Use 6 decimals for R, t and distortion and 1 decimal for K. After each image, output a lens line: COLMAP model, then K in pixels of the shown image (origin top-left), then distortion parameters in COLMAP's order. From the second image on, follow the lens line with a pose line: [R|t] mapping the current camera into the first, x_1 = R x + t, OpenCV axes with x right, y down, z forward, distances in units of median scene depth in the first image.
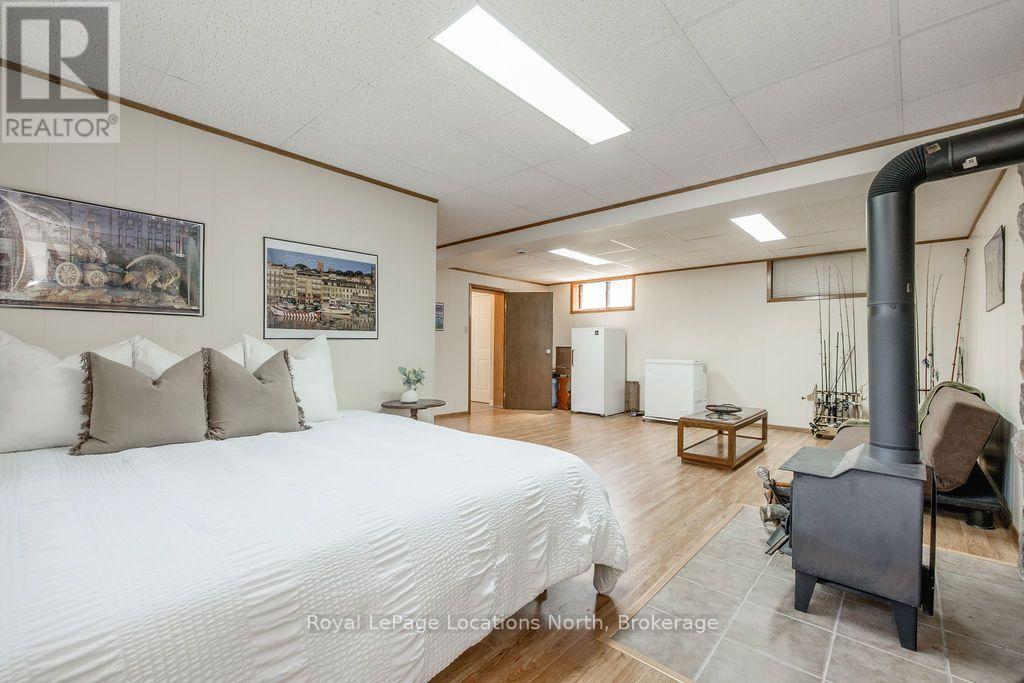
lens RADIAL K [[433.7, 0, 504.8], [0, 433.7, 347.2], [0, 0, 1]] dist [-0.000815, 0.000617]
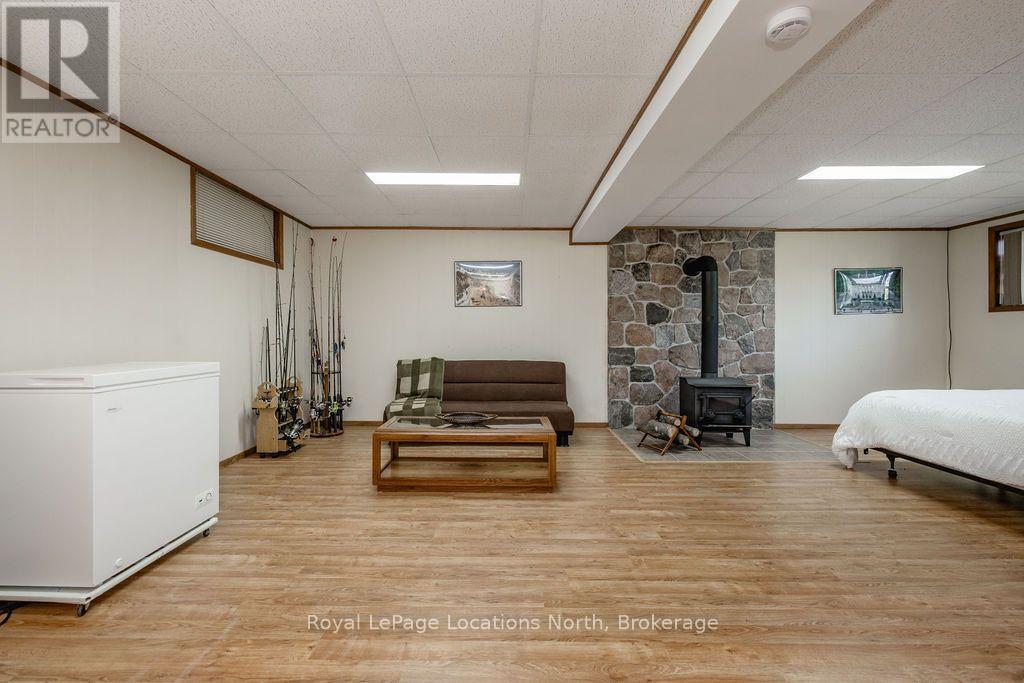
lens RADIAL K [[433.7, 0, 503.5], [0, 433.7, 330.8], [0, 0, 1]] dist [-0.000815, 0.000617]
pose [[-0.642132, -0.005145, 0.766577, -0.045408], [-0.008006, 0.999968, 0.000005, -0.000082], [-0.766552, -0.006134, -0.642153, 1.052516]]
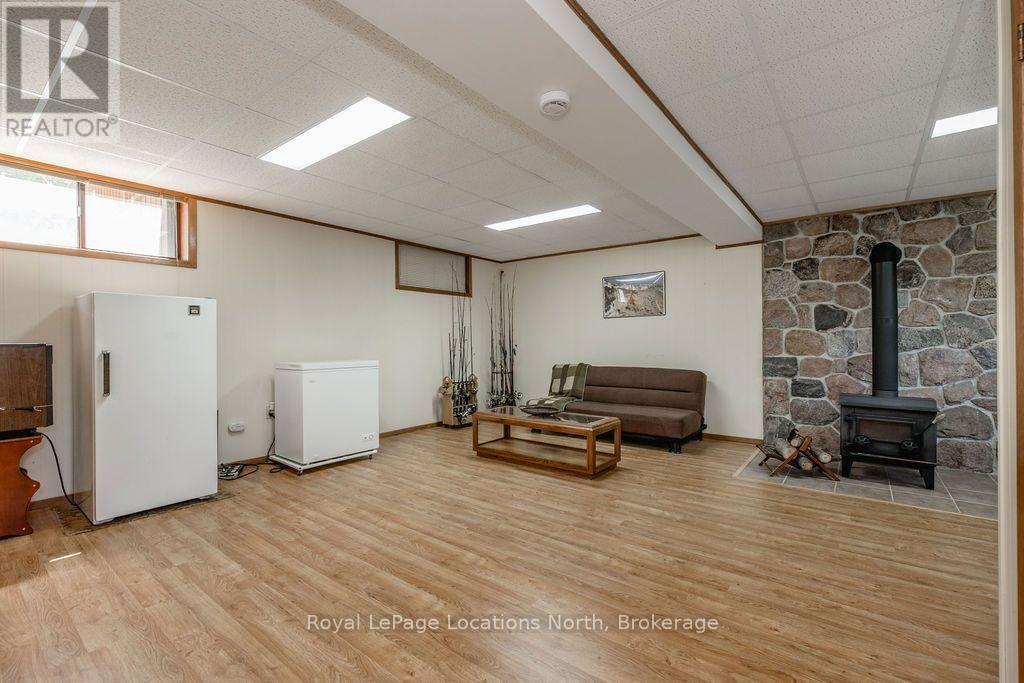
lens RADIAL K [[433.7, 0, 521.7], [0, 433.7, 341.1], [0, 0, 1]] dist [-0.000815, 0.000617]
pose [[-0.069487, -0.007328, 0.997556, -0.277758], [0.004173, 0.999962, 0.007637, -0.004663], [-0.997574, 0.004694, -0.069454, 0.813212]]
